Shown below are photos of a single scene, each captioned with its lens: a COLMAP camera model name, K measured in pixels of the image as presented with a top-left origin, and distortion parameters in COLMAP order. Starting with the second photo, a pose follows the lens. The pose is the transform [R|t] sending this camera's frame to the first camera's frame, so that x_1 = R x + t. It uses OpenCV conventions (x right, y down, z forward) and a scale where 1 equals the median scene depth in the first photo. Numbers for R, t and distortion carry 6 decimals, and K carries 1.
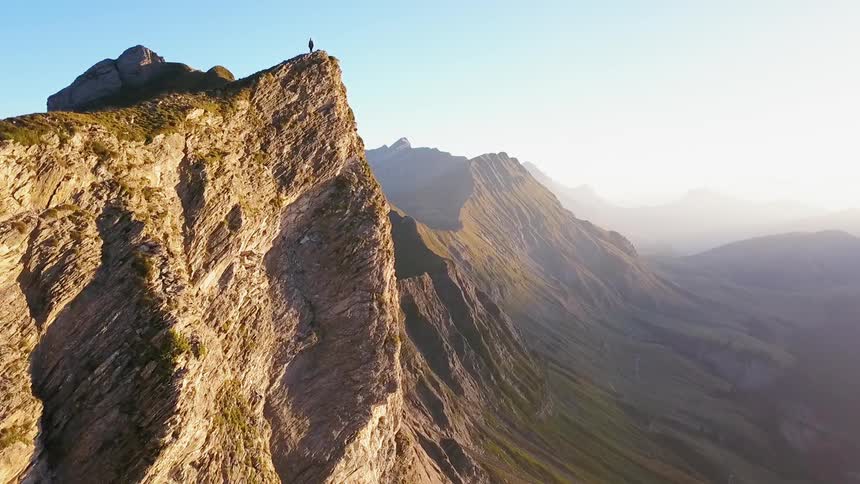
lens RADIAL K [[676.3, 0, 429.2], [0, 676.3, 246.2], [0, 0, 1]] dist [0.035021, -0.064758]
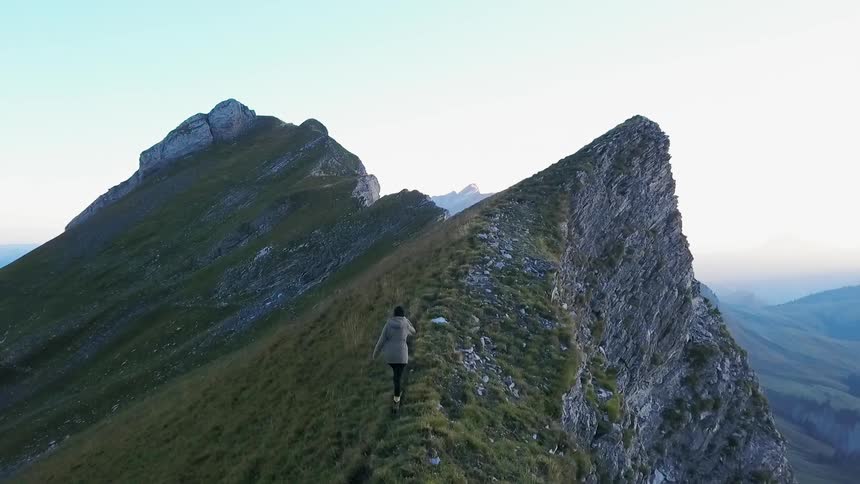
lens RADIAL K [[676.3, 0, 426.2], [0, 676.3, 250.1], [0, 0, 1]] dist [0.035021, -0.064758]
pose [[0.994806, 0.004030, -0.101712, -0.025076], [-0.010075, 0.998208, -0.058988, -0.012412], [0.101292, 0.059706, 0.993064, 0.037024]]
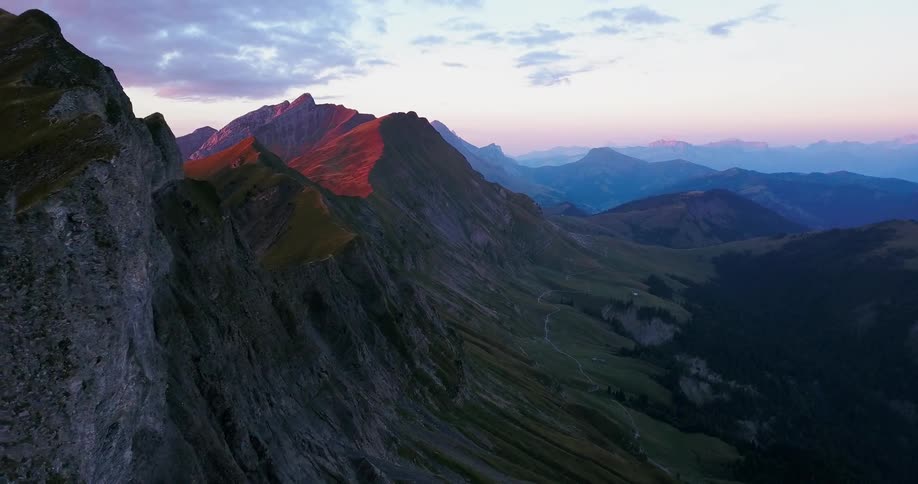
lens RADIAL K [[677.7, 0, 462.7], [0, 677.7, 244.2], [0, 0, 1]] dist [0.023460, -0.037481]
pose [[0.983420, -0.019472, 0.180293, 0.005062], [0.008907, 0.998205, 0.059225, -0.024464], [-0.181123, -0.056637, 0.981828, 0.085347]]
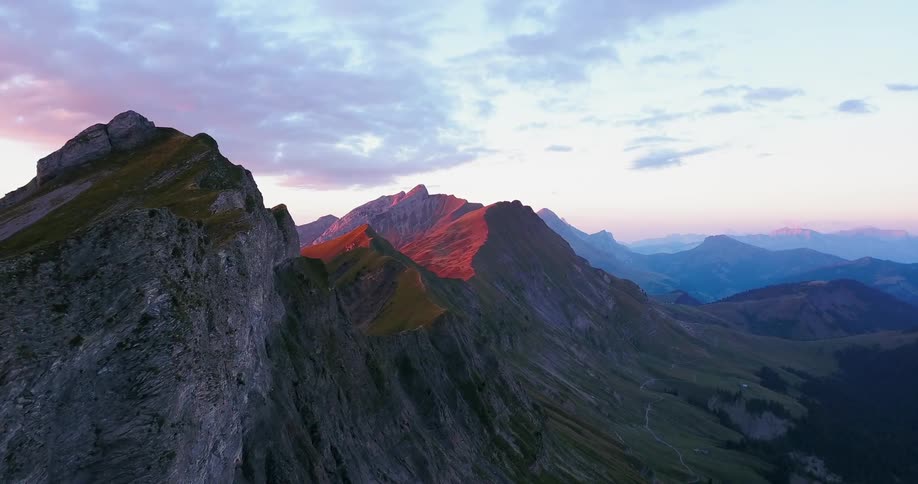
lens RADIAL K [[677.7, 0, 464.5], [0, 677.7, 240.9], [0, 0, 1]] dist [0.023460, -0.037481]
pose [[0.999738, 0.008091, 0.021426, 0.035763], [-0.006497, 0.997277, -0.073460, -0.012773], [-0.021962, 0.073302, 0.997068, -0.020458]]
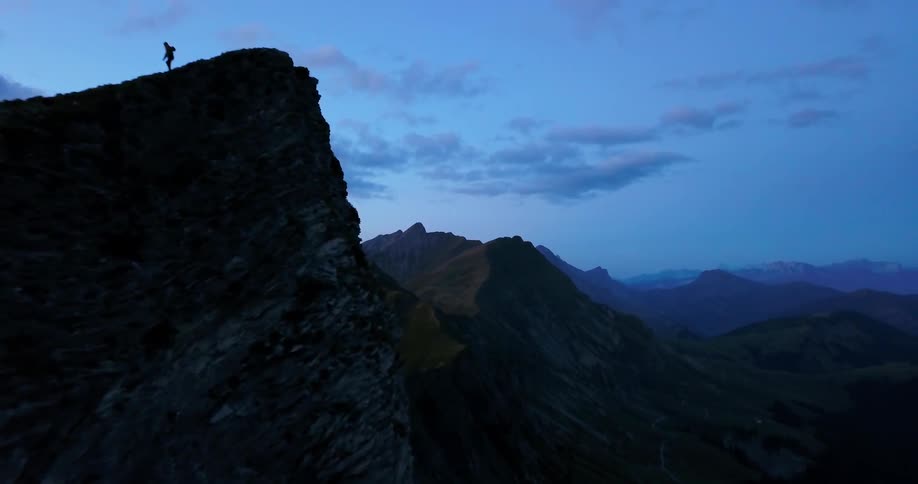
lens RADIAL K [[677.7, 0, 464.8], [0, 677.7, 241.9], [0, 0, 1]] dist [0.023460, -0.037481]
pose [[0.999493, -0.007252, 0.031010, -0.002253], [0.011205, 0.991544, -0.129285, -0.005330], [-0.029810, 0.129567, 0.991122, 0.041251]]
